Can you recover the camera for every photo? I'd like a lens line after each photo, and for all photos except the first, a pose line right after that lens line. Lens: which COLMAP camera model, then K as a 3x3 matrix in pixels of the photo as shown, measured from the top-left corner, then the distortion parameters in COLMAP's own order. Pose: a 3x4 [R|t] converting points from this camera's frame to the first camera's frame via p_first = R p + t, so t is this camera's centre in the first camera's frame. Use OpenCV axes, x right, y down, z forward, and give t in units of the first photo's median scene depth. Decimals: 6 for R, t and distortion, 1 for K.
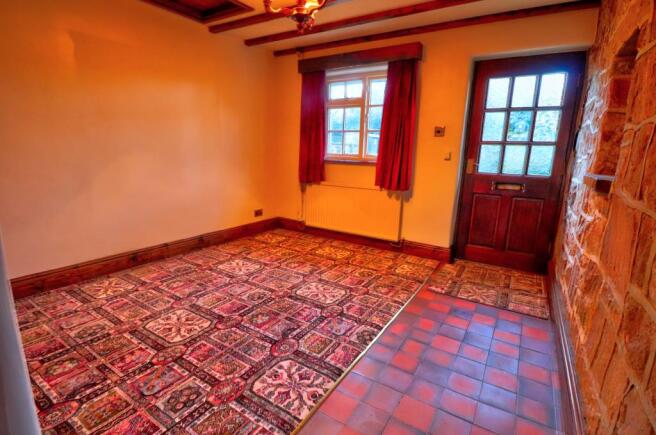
lens RADIAL K [[312.1, 0, 330.8], [0, 312.1, 215.0], [0, 0, 1]] dist [0.001978, -0.024857]
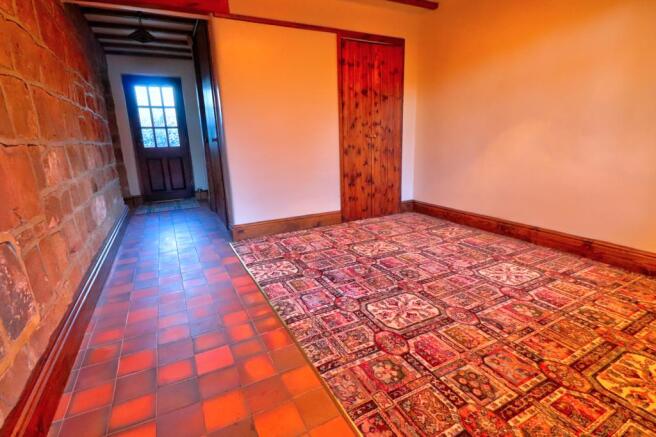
lens RADIAL K [[312.1, 0, 330.8], [0, 312.1, 216.0], [0, 0, 1]] dist [0.001978, -0.024857]
pose [[-0.500520, 0.187767, -0.845118, 0.579362], [-0.158895, 0.939688, 0.302883, -0.131371], [0.851019, 0.285883, -0.440497, 1.070212]]
